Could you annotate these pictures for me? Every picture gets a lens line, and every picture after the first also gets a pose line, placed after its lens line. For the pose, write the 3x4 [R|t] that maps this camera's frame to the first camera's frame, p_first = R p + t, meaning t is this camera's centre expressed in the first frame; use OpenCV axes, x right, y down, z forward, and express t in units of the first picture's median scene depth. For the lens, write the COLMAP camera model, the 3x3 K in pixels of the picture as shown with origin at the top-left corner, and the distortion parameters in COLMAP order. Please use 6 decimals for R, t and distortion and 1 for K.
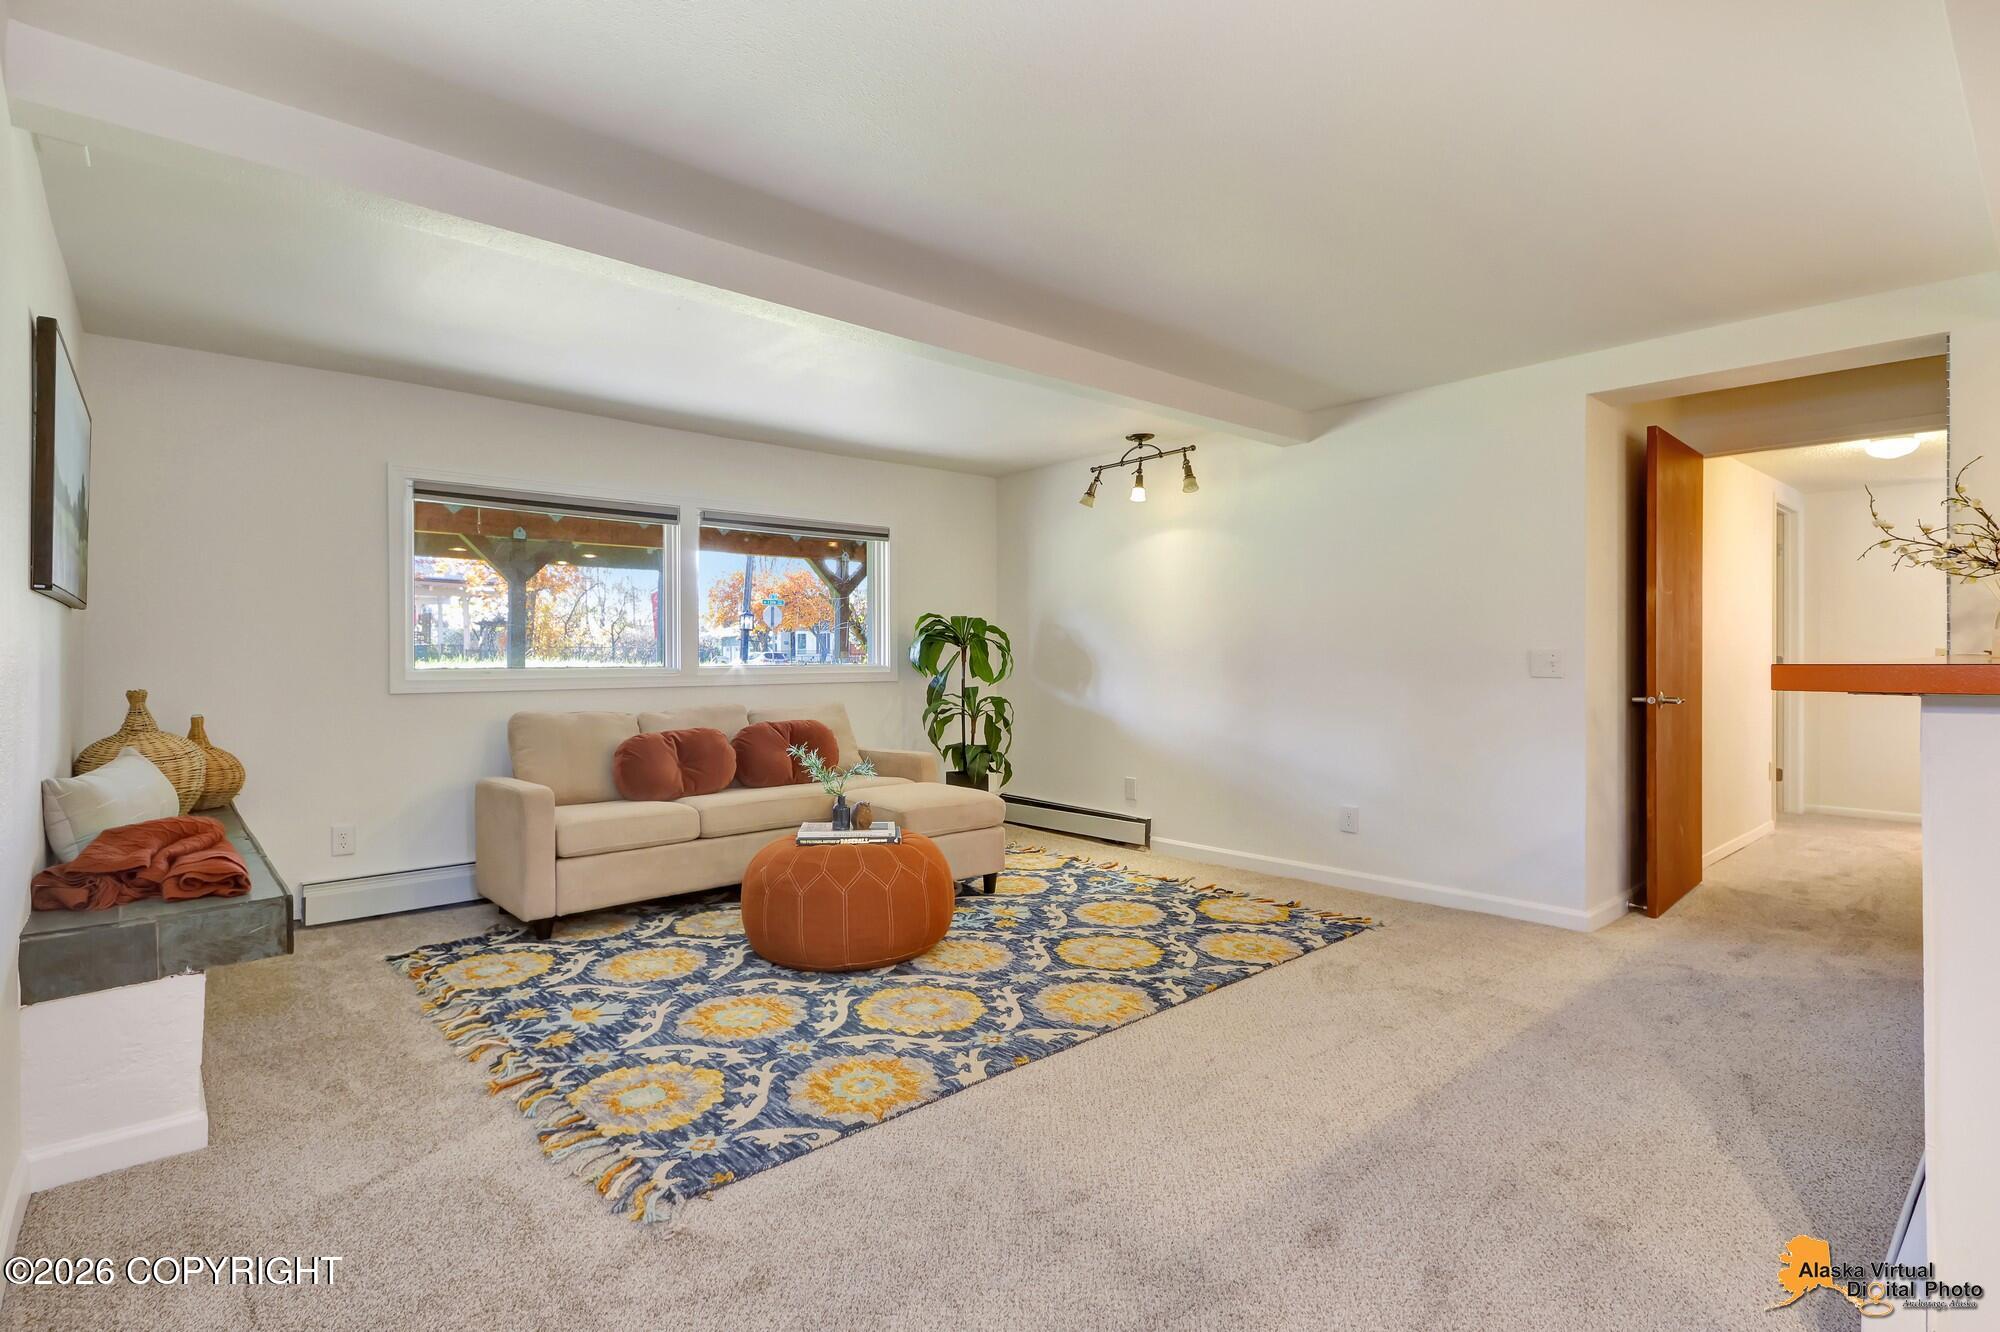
lens RADIAL K [[948.7, 0, 992.9], [0, 948.7, 649.6], [0, 0, 1]] dist [0.013102, -0.004714]
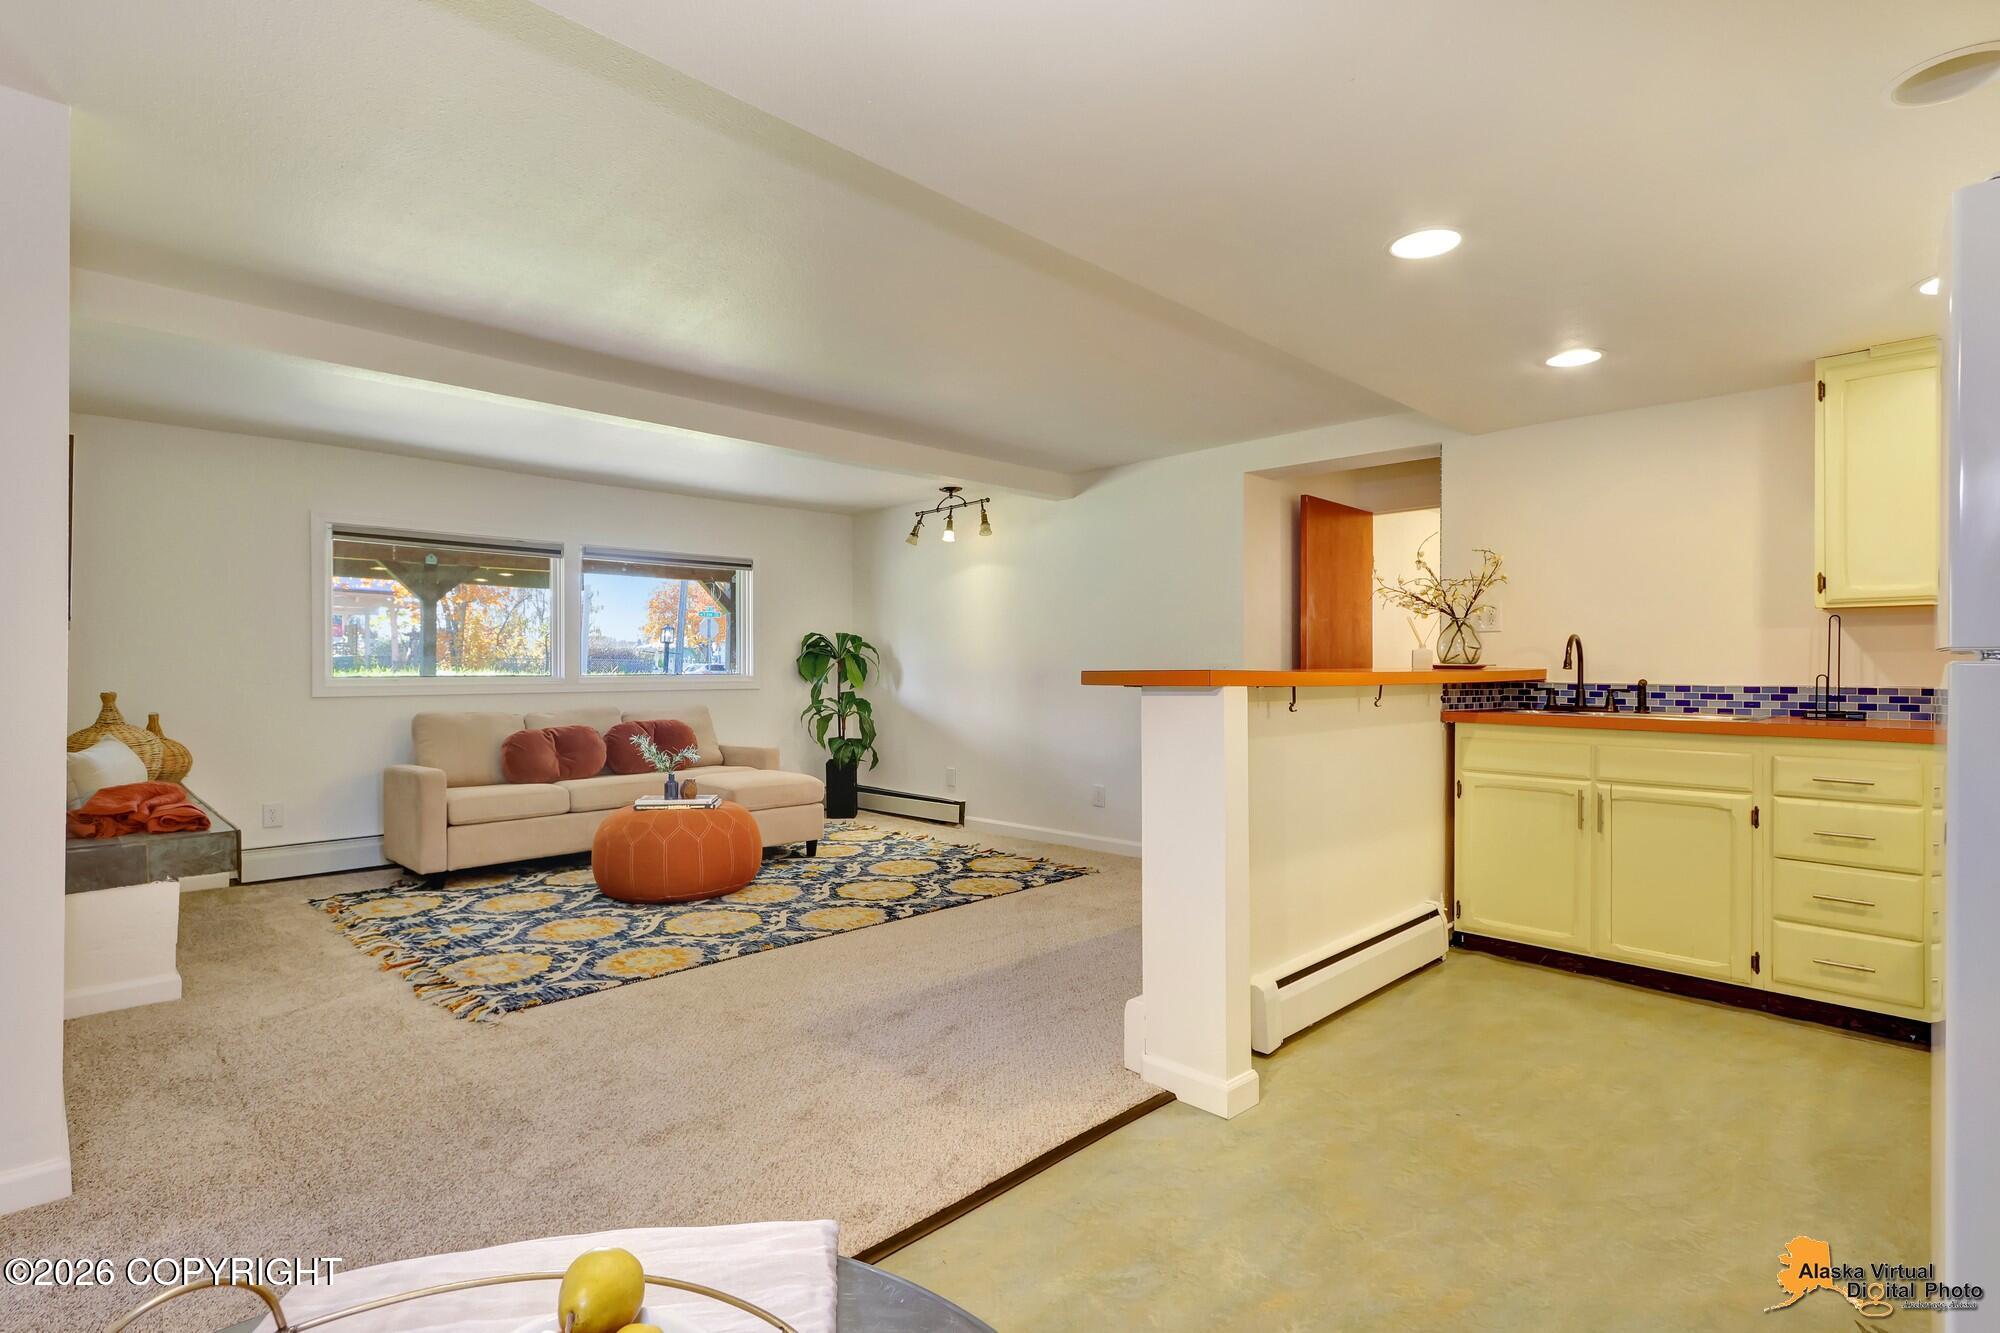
lens RADIAL K [[948.7, 0, 1000.2], [0, 948.7, 659.9], [0, 0, 1]] dist [0.013102, -0.004714]
pose [[0.998247, 0.001857, 0.059164, 0.230550], [-0.001731, 0.999996, -0.002185, -0.000748], [-0.059168, 0.002079, 0.998246, -0.359331]]
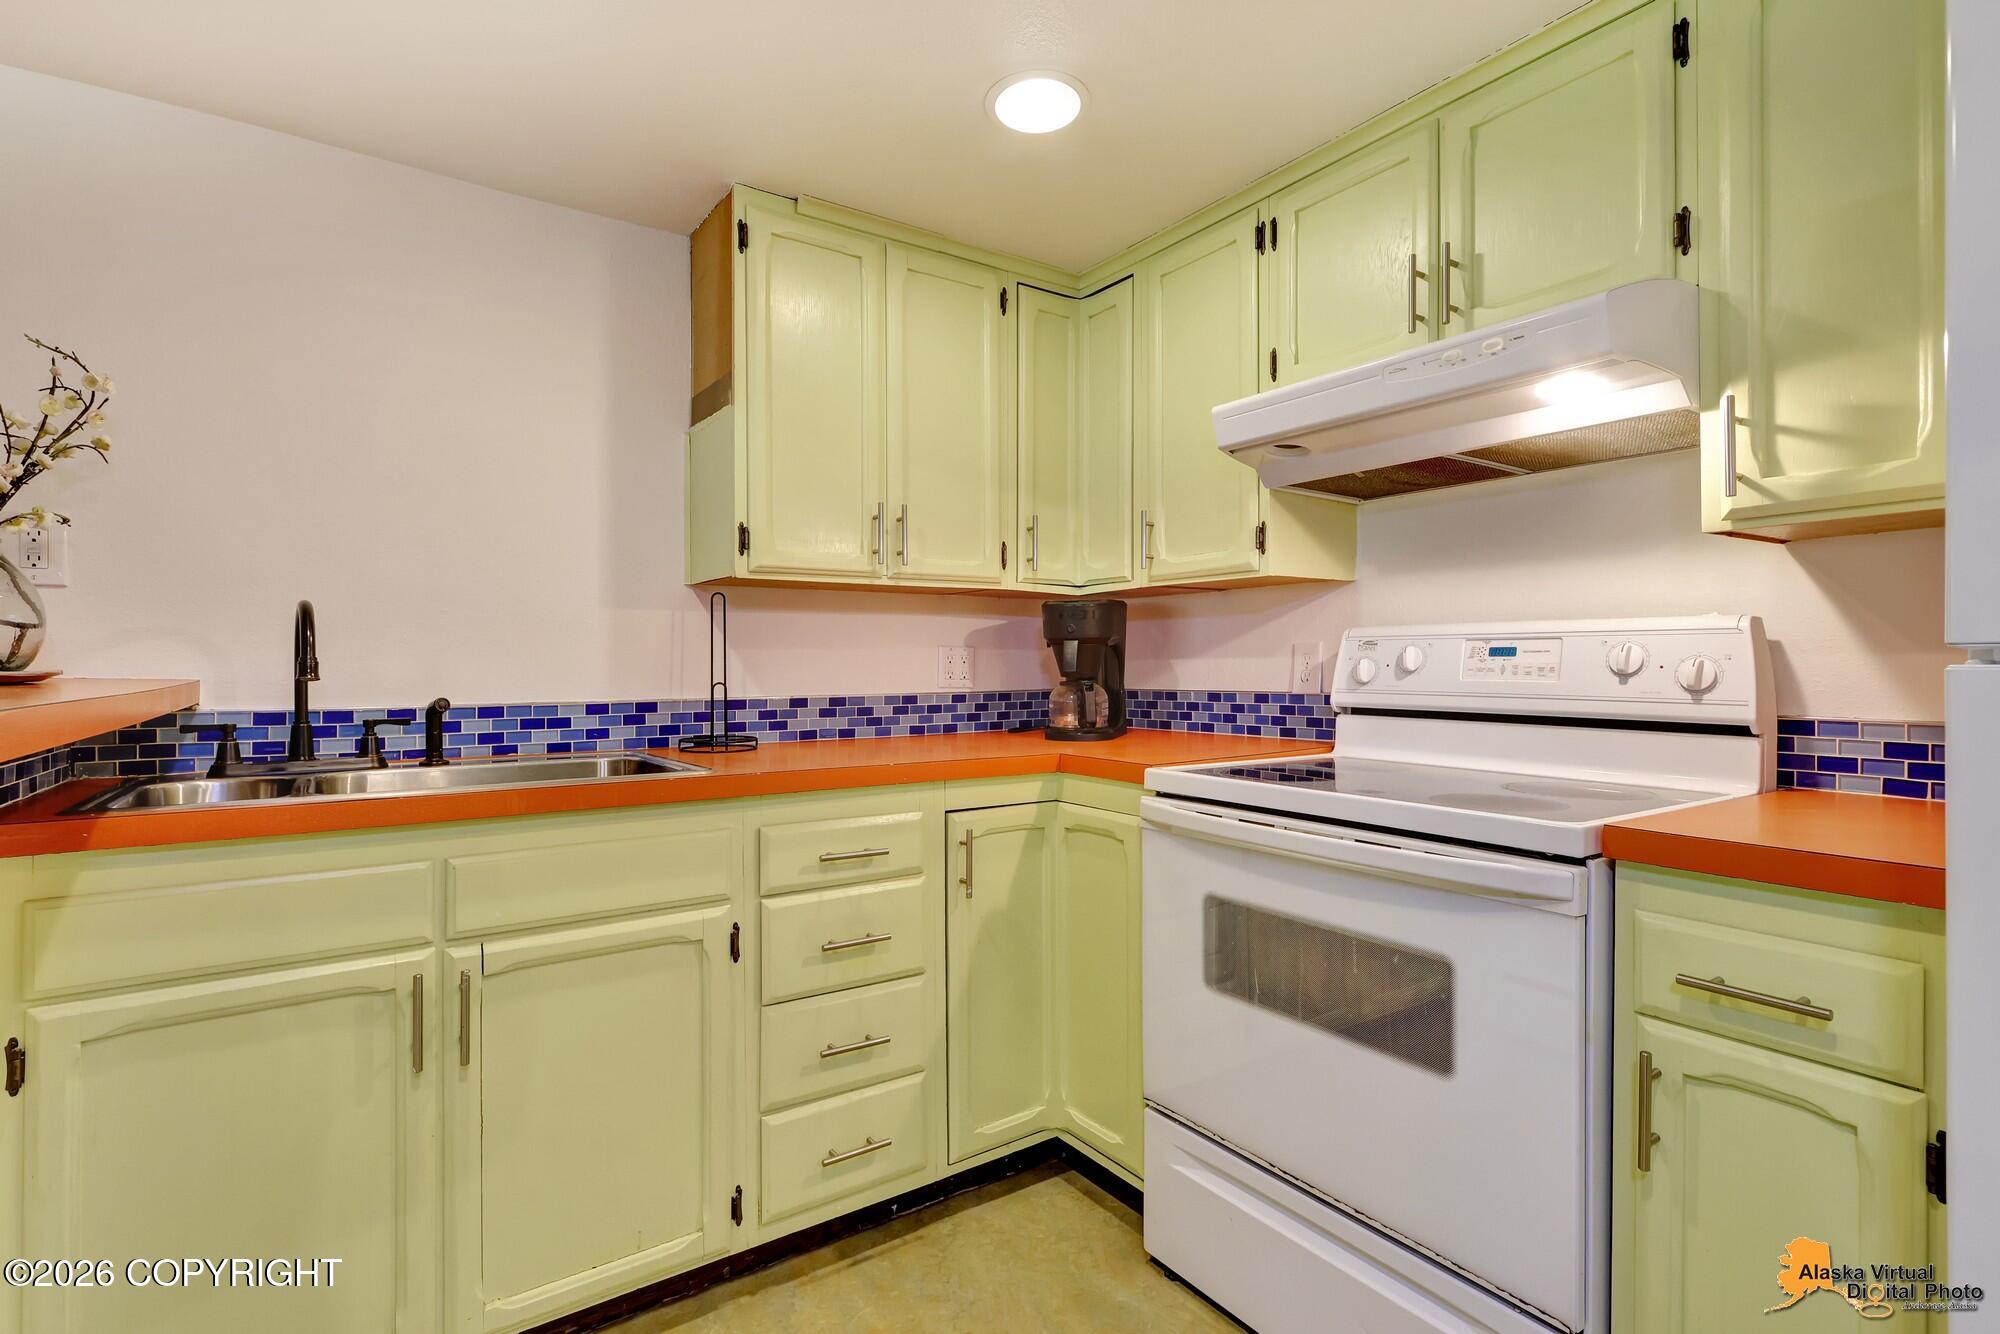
lens RADIAL K [[948.7, 0, 992.6], [0, 948.7, 667.4], [0, 0, 1]] dist [0.013102, -0.004714]
pose [[0.110739, -0.003641, 0.993843, 0.523138], [0.002750, 0.999991, 0.003357, -0.000956], [-0.993846, 0.002362, 0.110748, 0.324450]]
